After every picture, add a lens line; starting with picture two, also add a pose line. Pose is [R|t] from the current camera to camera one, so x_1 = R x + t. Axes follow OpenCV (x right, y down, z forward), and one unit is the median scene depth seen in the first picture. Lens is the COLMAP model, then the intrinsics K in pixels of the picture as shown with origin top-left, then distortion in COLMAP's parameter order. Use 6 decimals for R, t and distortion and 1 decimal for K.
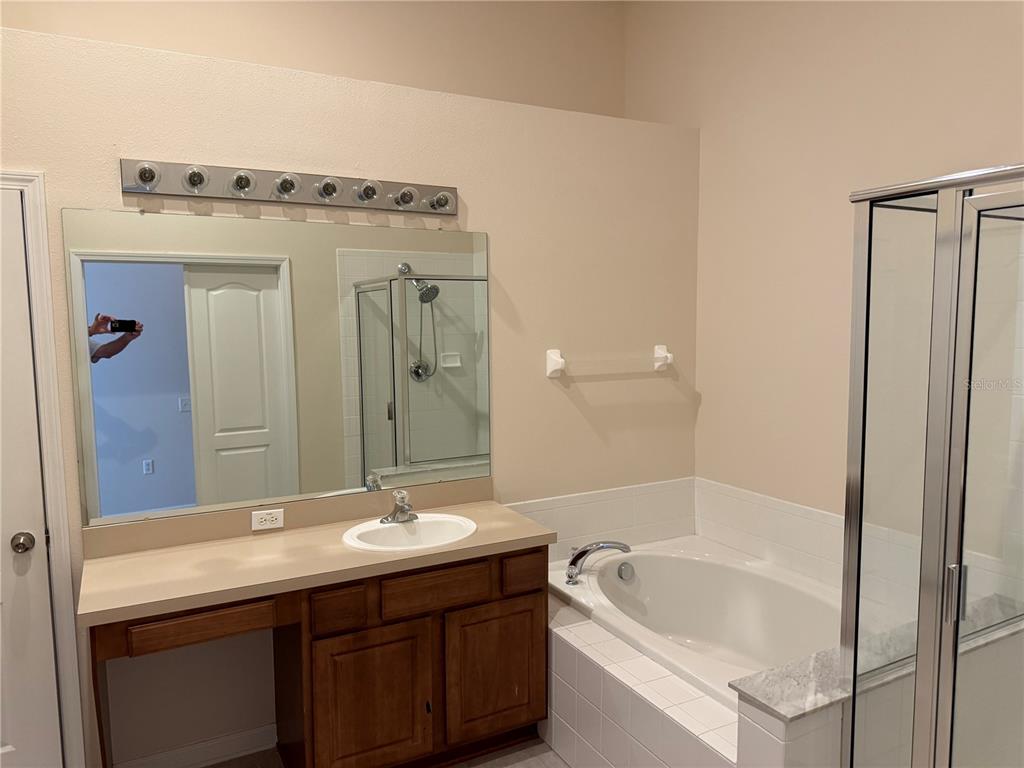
lens RADIAL K [[726.9, 0, 513.8], [0, 726.9, 384.8], [0, 0, 1]] dist [0.000164, -0.000553]
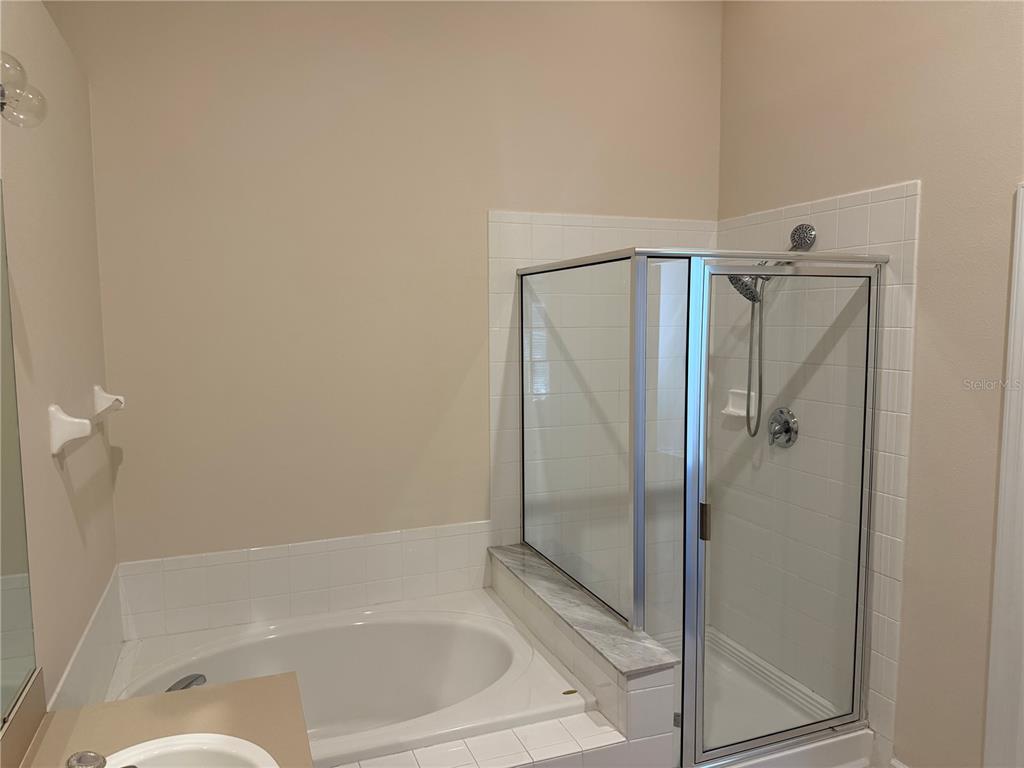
lens RADIAL K [[726.9, 0, 513.8], [0, 726.9, 384.8], [0, 0, 1]] dist [0.000164, -0.000553]
pose [[0.131775, -0.075420, 0.988406, -0.457641], [0.098434, 0.993169, 0.062660, -0.064114], [-0.986380, 0.089036, 0.138298, 0.565385]]
